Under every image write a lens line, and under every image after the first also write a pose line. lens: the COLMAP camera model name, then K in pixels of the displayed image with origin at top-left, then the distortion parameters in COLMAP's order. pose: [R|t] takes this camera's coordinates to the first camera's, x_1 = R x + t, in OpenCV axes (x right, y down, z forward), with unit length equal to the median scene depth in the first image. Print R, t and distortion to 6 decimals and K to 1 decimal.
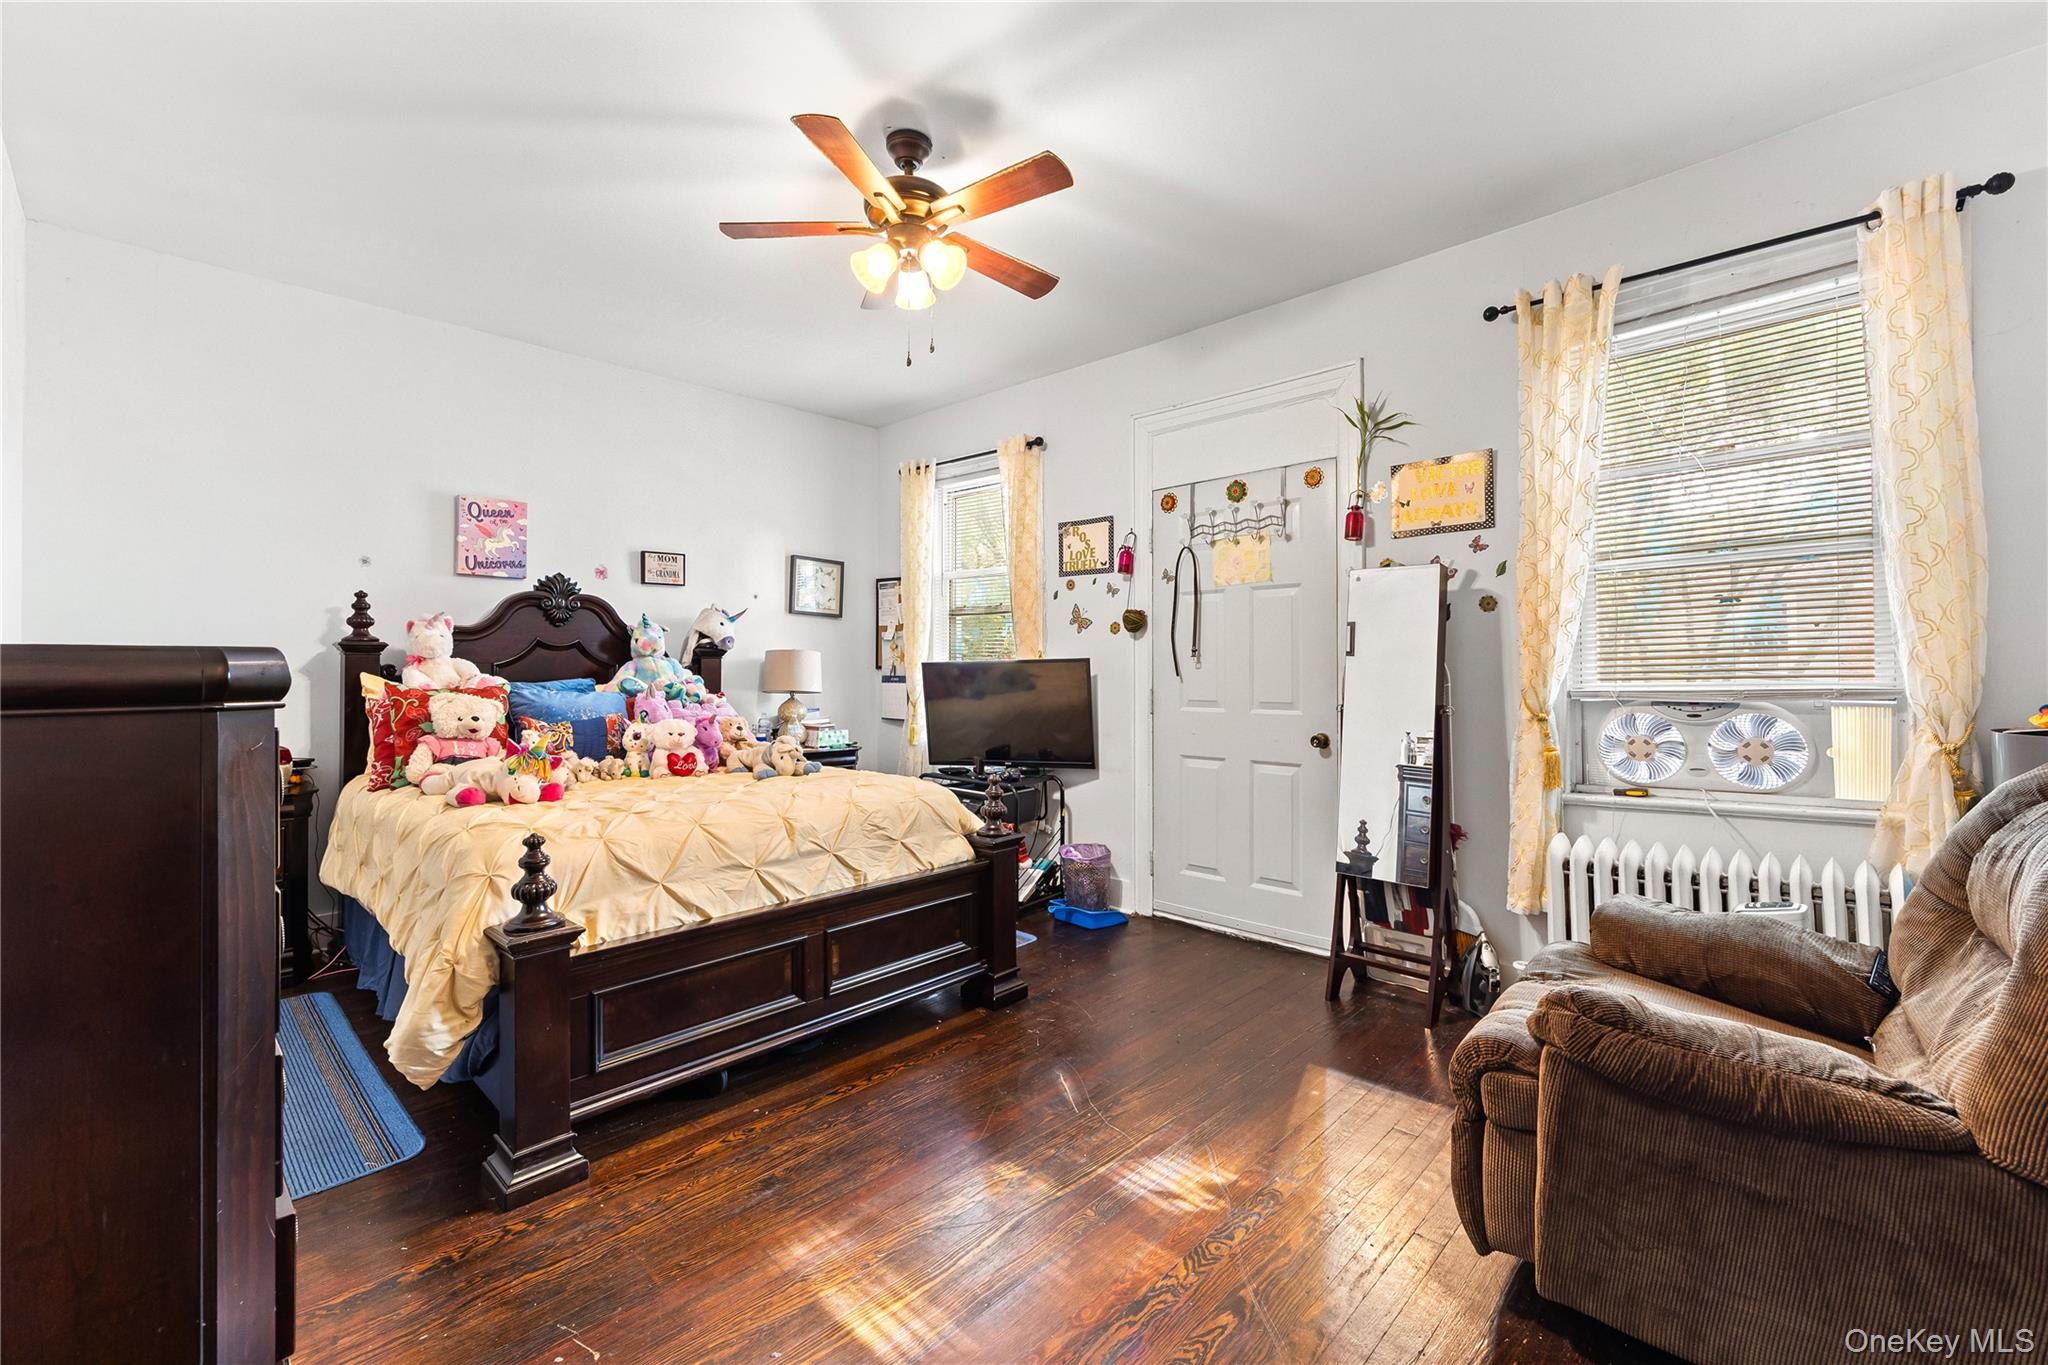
lens RADIAL K [[829.4, 0, 1013.0], [0, 829.4, 664.4], [0, 0, 1]] dist [-0.000667, 0.000048]
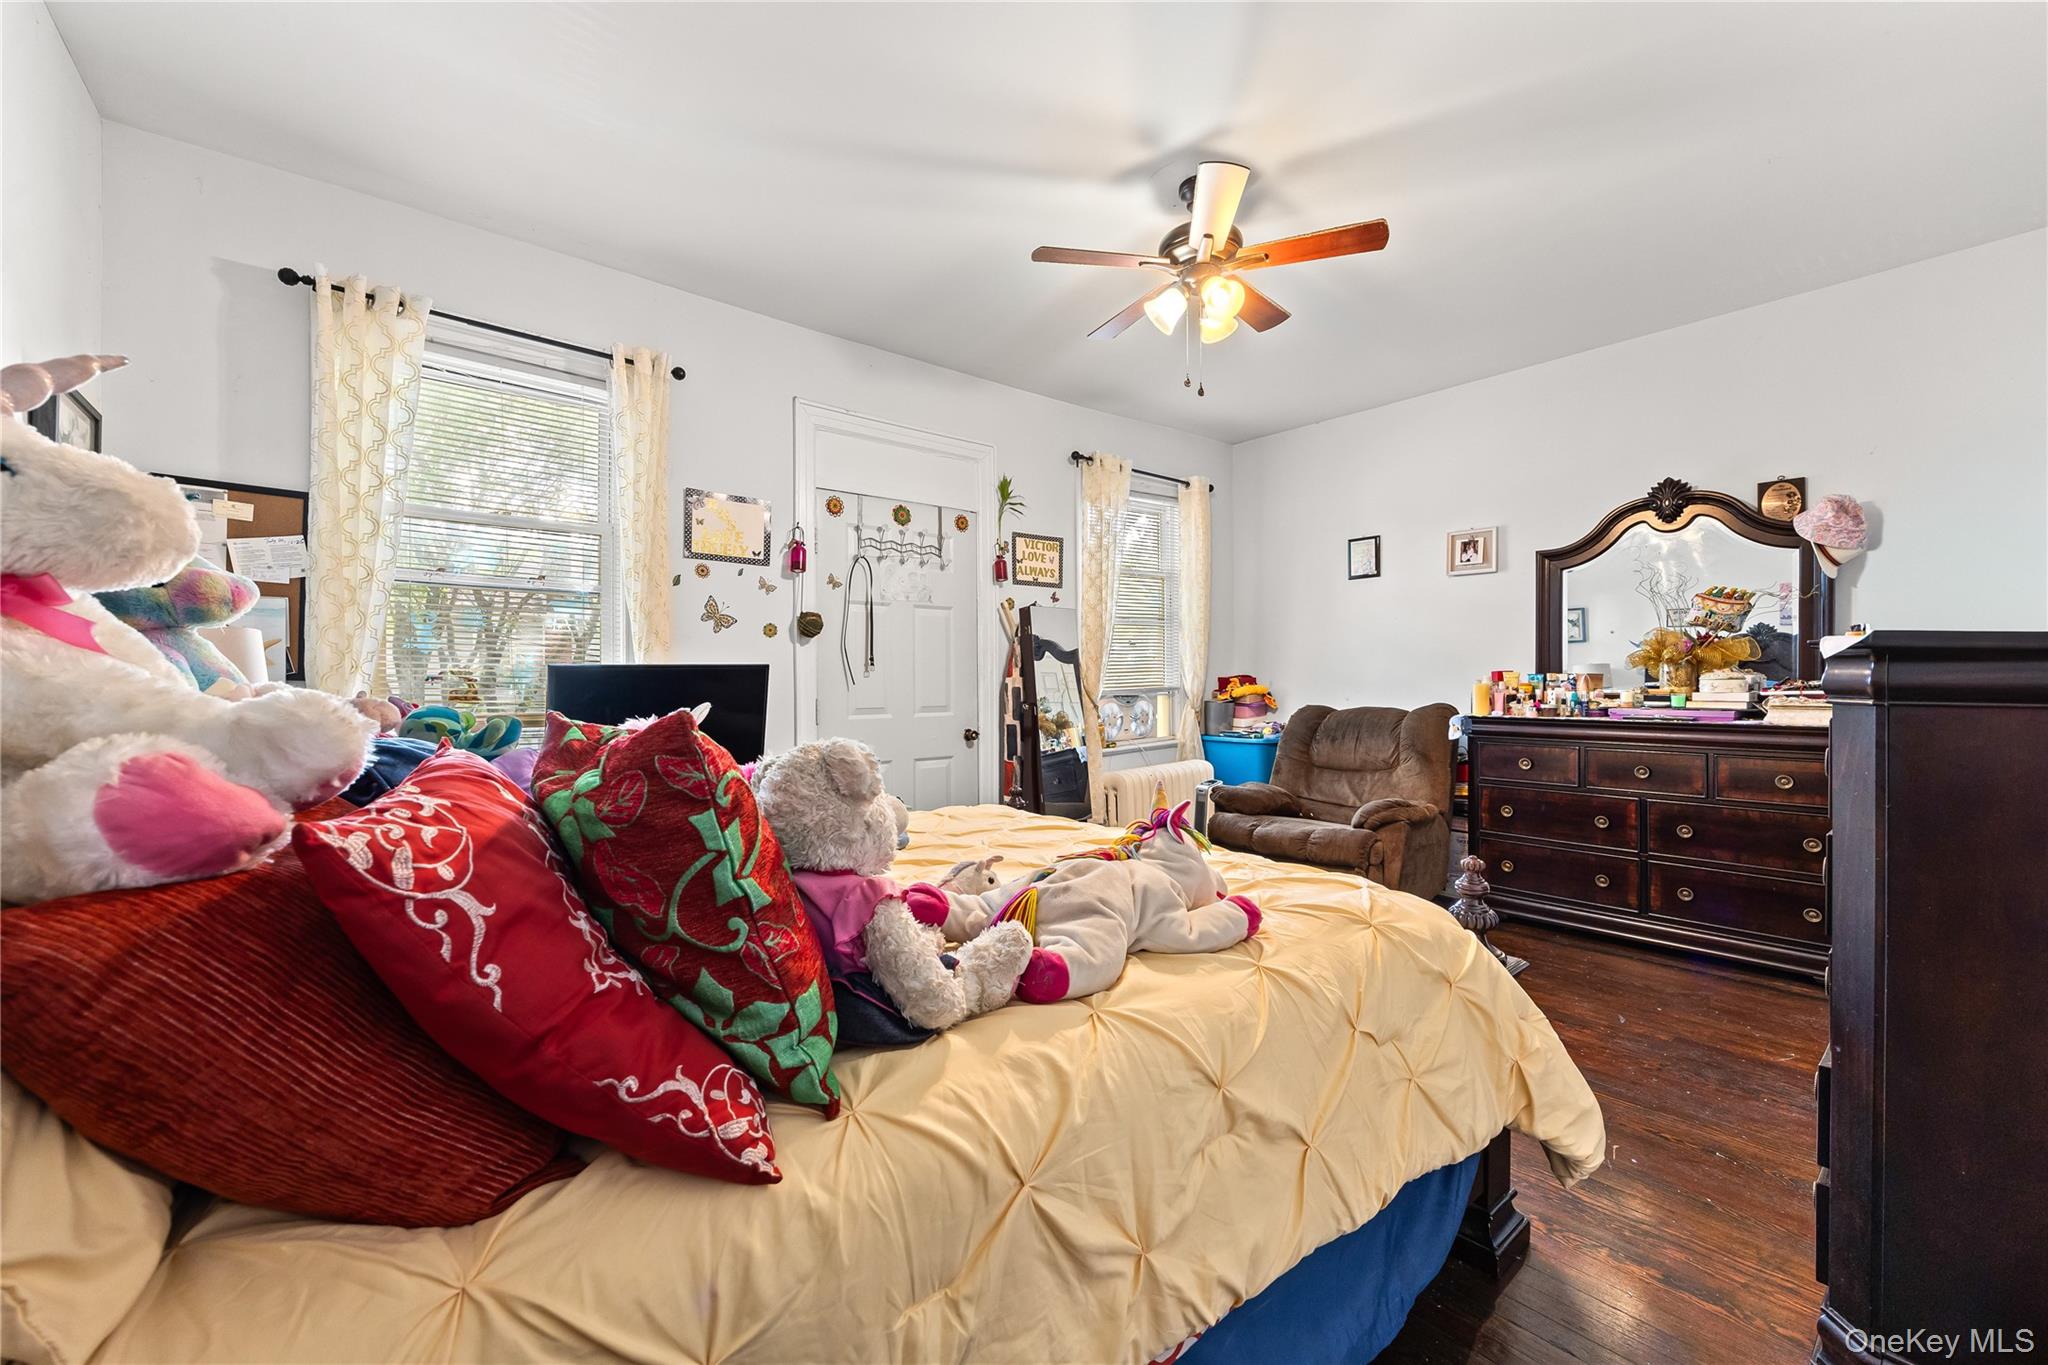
lens RADIAL K [[829.4, 0, 1014.6], [0, 829.4, 688.6], [0, 0, 1]] dist [-0.000667, 0.000048]
pose [[0.114451, 0.001045, 0.993428, -0.790863], [0.006000, 0.999980, -0.001743, 0.022195], [-0.993411, 0.006161, 0.114442, 0.721417]]
